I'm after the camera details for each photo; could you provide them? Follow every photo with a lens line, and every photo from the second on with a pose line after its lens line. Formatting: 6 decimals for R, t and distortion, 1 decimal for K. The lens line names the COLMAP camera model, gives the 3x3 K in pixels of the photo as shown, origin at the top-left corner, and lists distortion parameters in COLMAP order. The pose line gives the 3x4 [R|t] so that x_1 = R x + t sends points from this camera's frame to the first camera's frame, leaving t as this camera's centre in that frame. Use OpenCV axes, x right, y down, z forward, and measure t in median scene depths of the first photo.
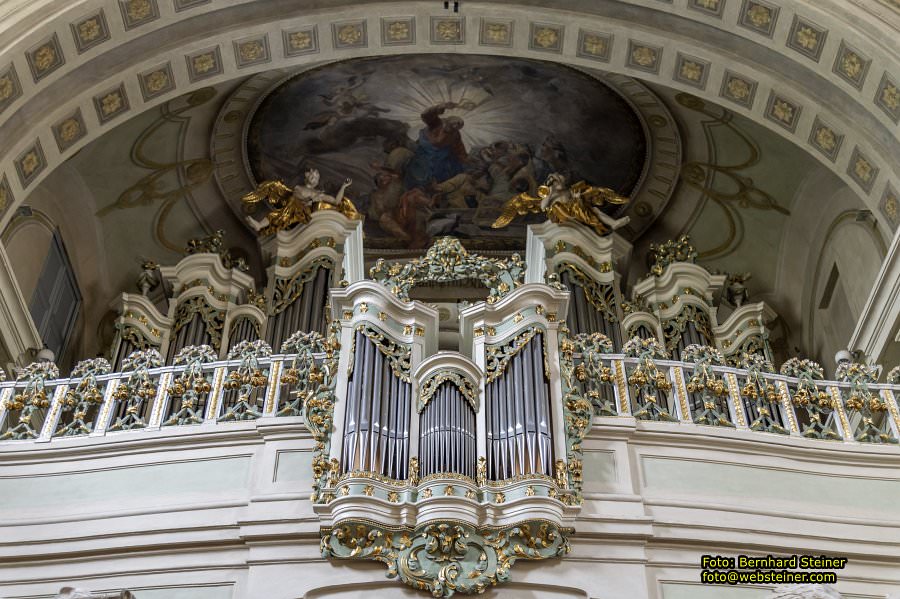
lens RADIAL K [[1053.1, 0, 450.0], [0, 1053.1, 299.5], [0, 0, 1]] dist [0.004814, 0.002496]
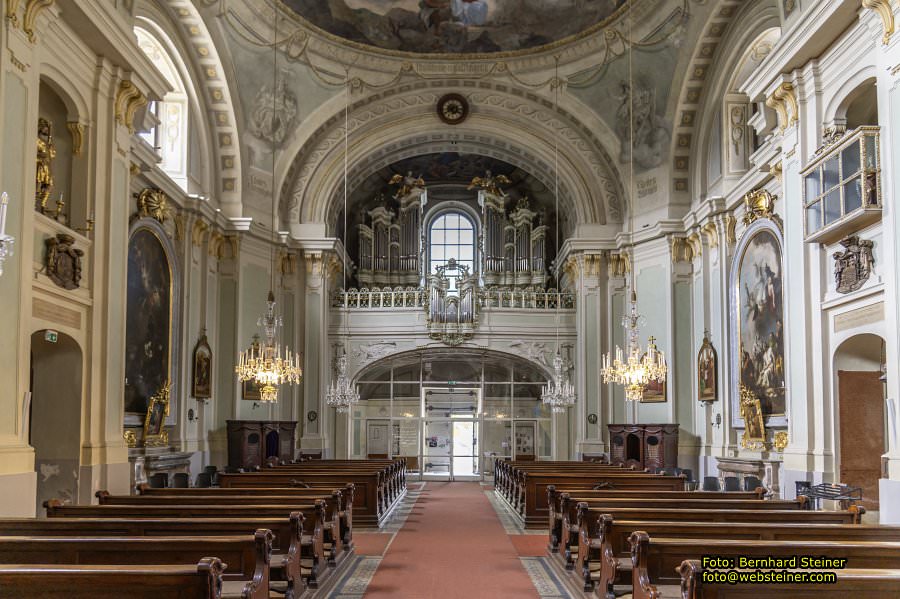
lens RADIAL K [[647.0, 0, 428.4], [0, 647.0, 312.1], [0, 0, 1]] dist [0.011875, 0.001914]
pose [[0.998718, -0.000005, -0.050627, 0.023062], [0.026187, 0.855874, 0.516520, -0.821699], [0.043328, -0.517184, 0.854777, -0.923961]]
